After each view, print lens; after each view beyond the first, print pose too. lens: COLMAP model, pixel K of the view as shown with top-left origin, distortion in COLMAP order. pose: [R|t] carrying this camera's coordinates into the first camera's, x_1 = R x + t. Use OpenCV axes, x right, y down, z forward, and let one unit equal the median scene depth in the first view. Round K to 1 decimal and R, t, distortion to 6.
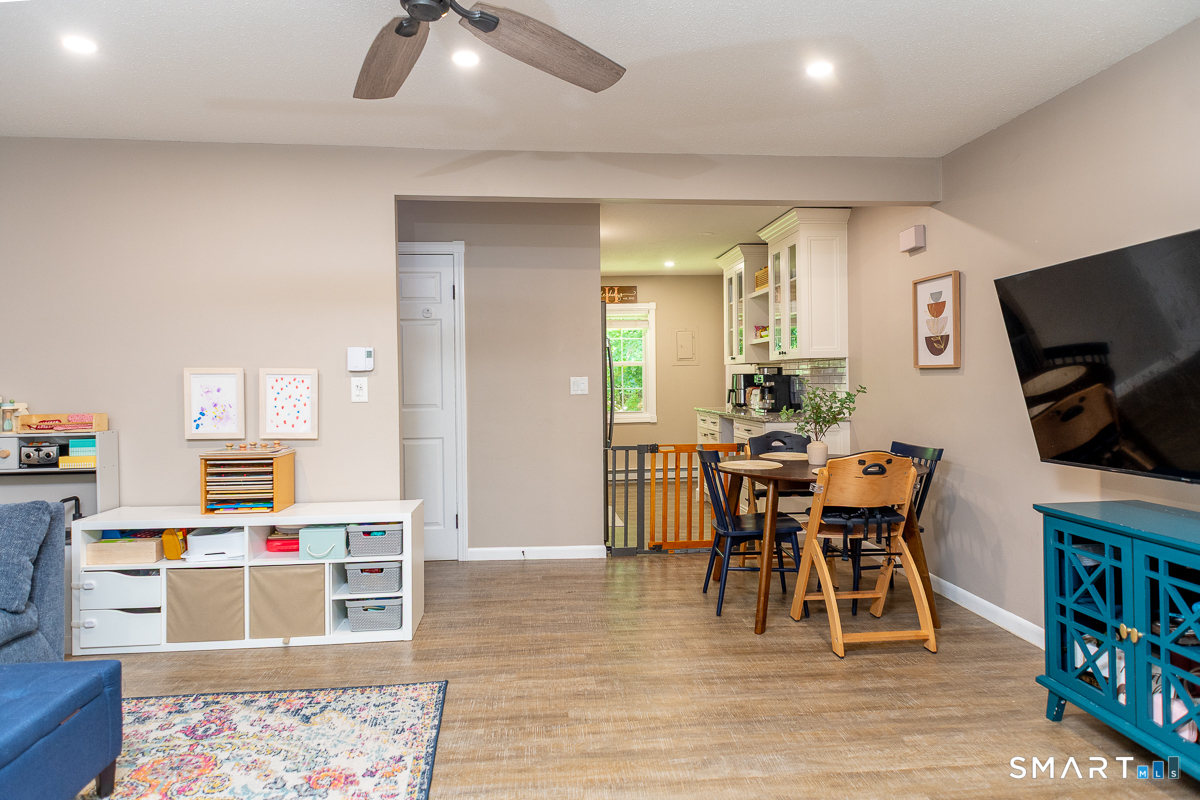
lens RADIAL K [[695.6, 0, 601.3], [0, 695.6, 389.9], [0, 0, 1]] dist [0.009876, -0.000900]
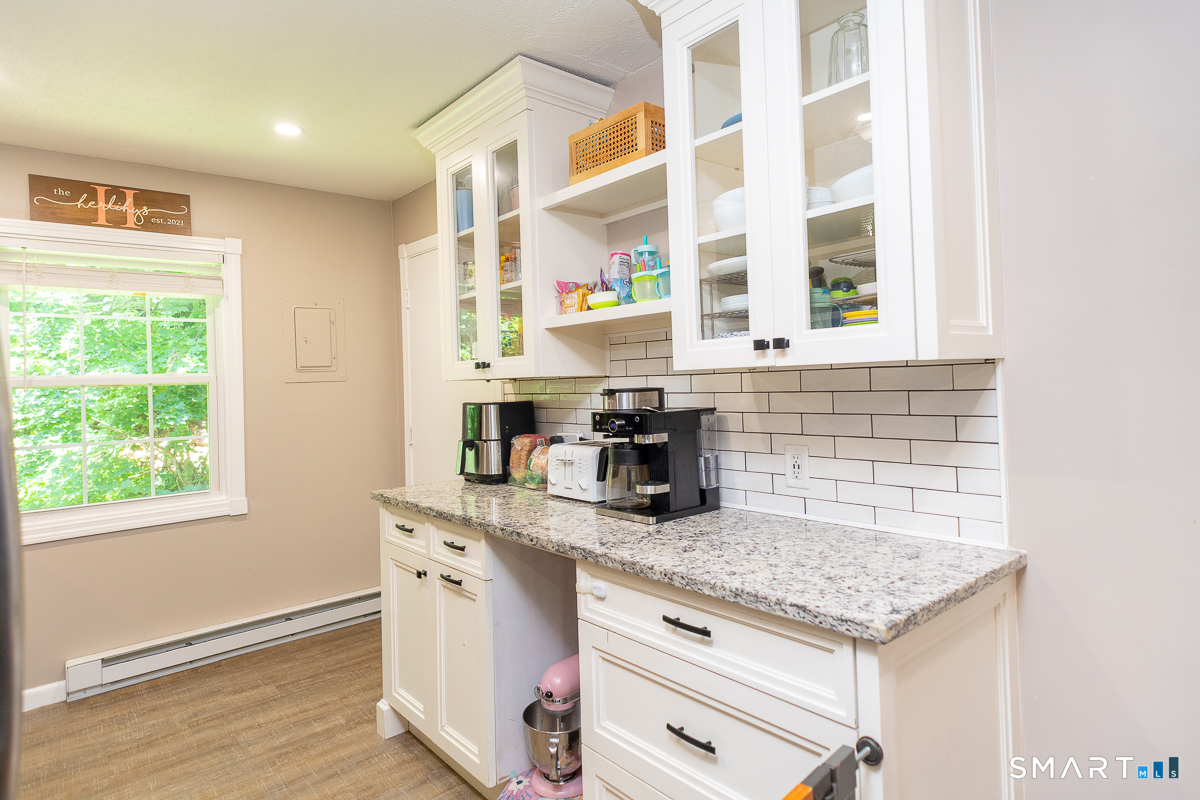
lens RADIAL K [[670.4, 0, 604.8], [0, 670.4, 379.8], [0, 0, 1]] dist [0.003528, -0.000768]
pose [[0.818328, -0.007437, 0.574703, 0.049163], [0.025634, 0.999394, -0.023569, -0.047889], [-0.574180, 0.034019, 0.818022, 1.179966]]
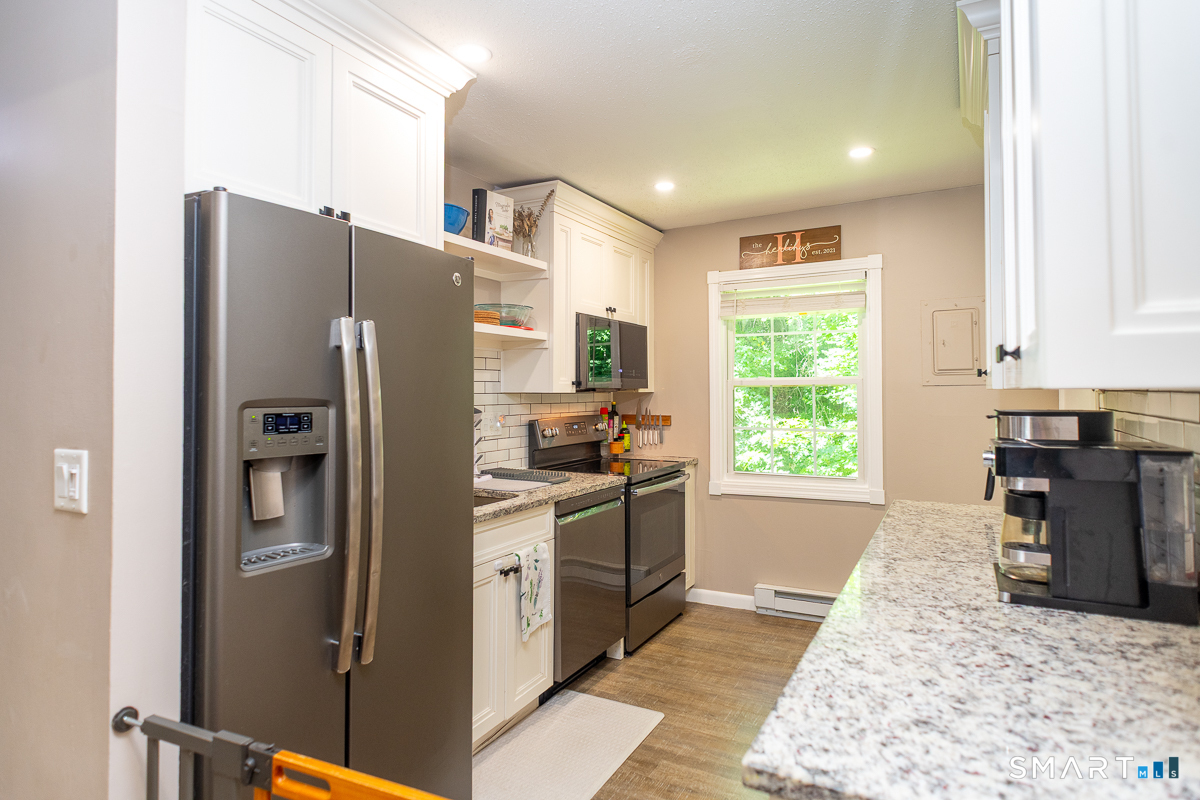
lens RADIAL K [[665.0, 0, 600.9], [0, 665.0, 391.7], [0, 0, 1]] dist [0.005433, -0.000697]
pose [[0.827980, 0.010178, -0.560665, 0.394285], [-0.014230, 0.999895, -0.002863, -0.060165], [0.560577, 0.010349, 0.828038, 1.151587]]
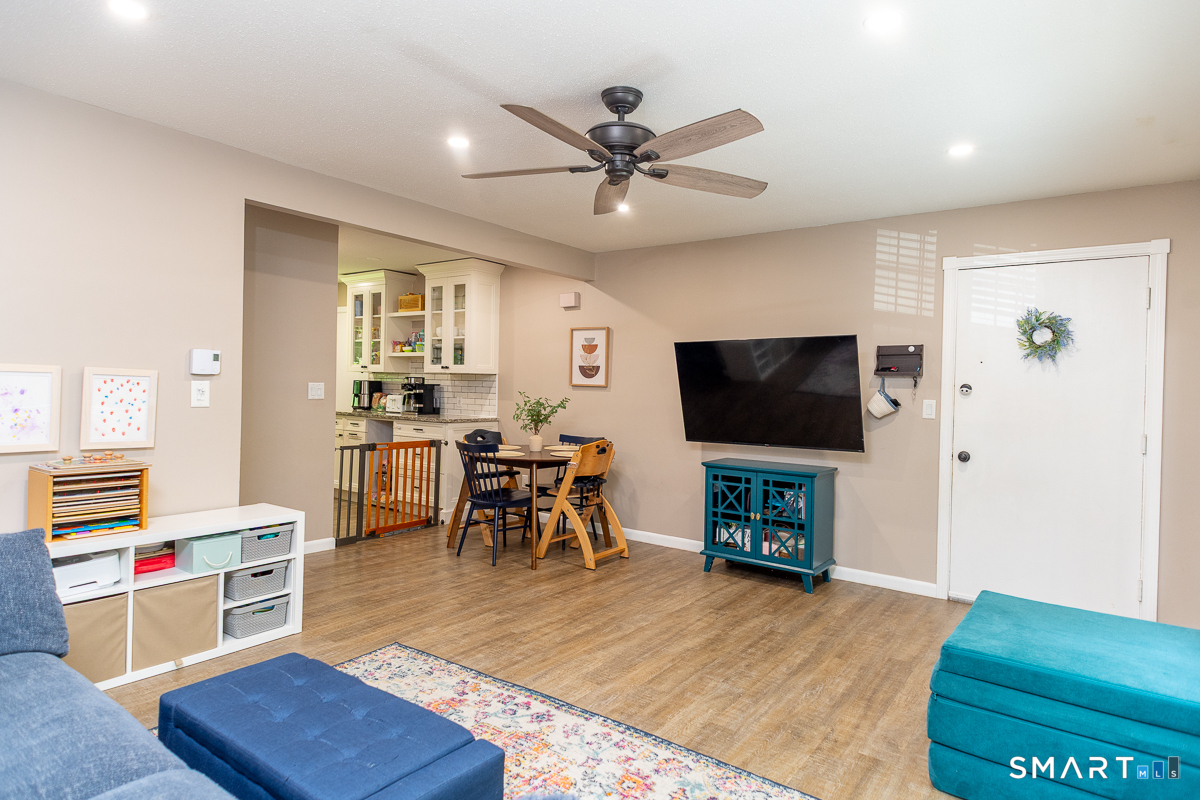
lens RADIAL K [[665.0, 0, 600.9], [0, 665.0, 391.7], [0, 0, 1]] dist [0.005433, -0.000697]
pose [[0.666014, 0.021265, 0.745636, -0.654234], [-0.022284, 0.999715, -0.008607, -0.007649], [-0.745606, -0.010884, 0.666298, -0.012945]]
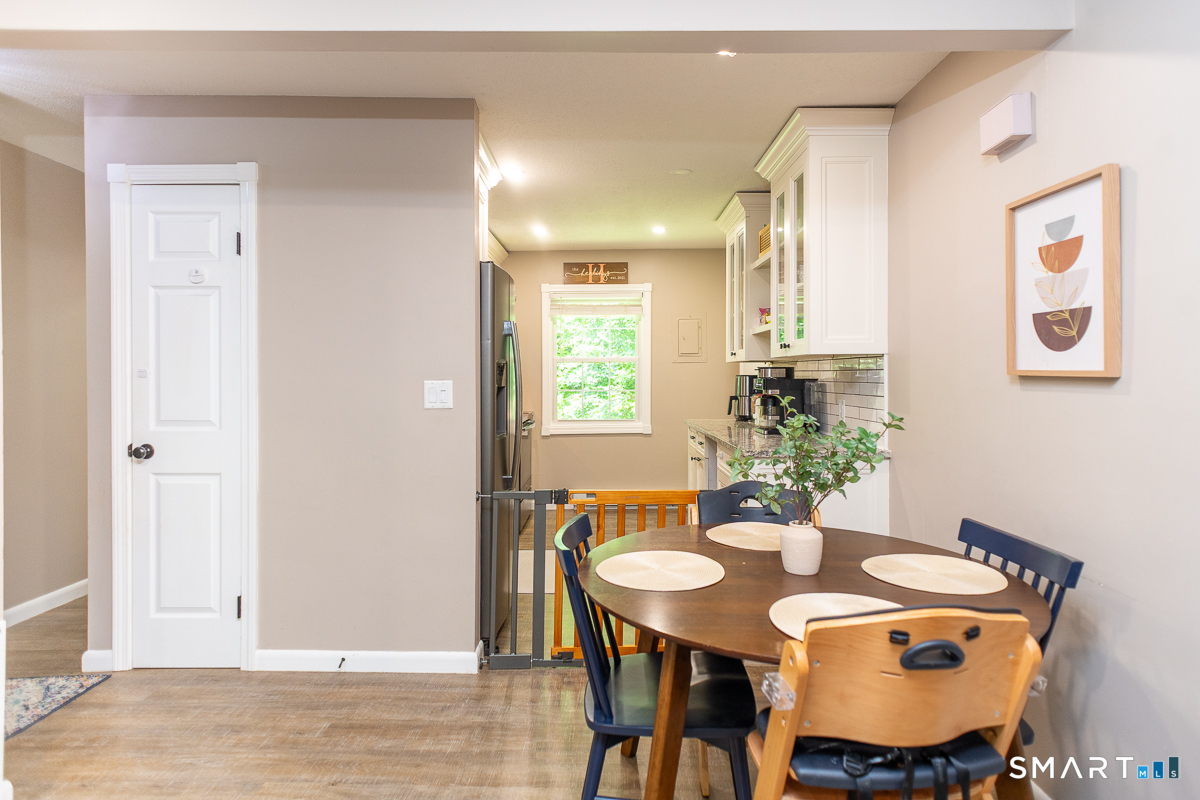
lens RADIAL K [[660.1, 0, 604.1], [0, 660.1, 376.9], [0, 0, 1]] dist [0.001393, -0.000265]
pose [[0.994752, 0.013166, -0.101469, 0.228886], [-0.014106, 0.999864, -0.008544, -0.024711], [0.101343, 0.009930, 0.994802, 0.549543]]
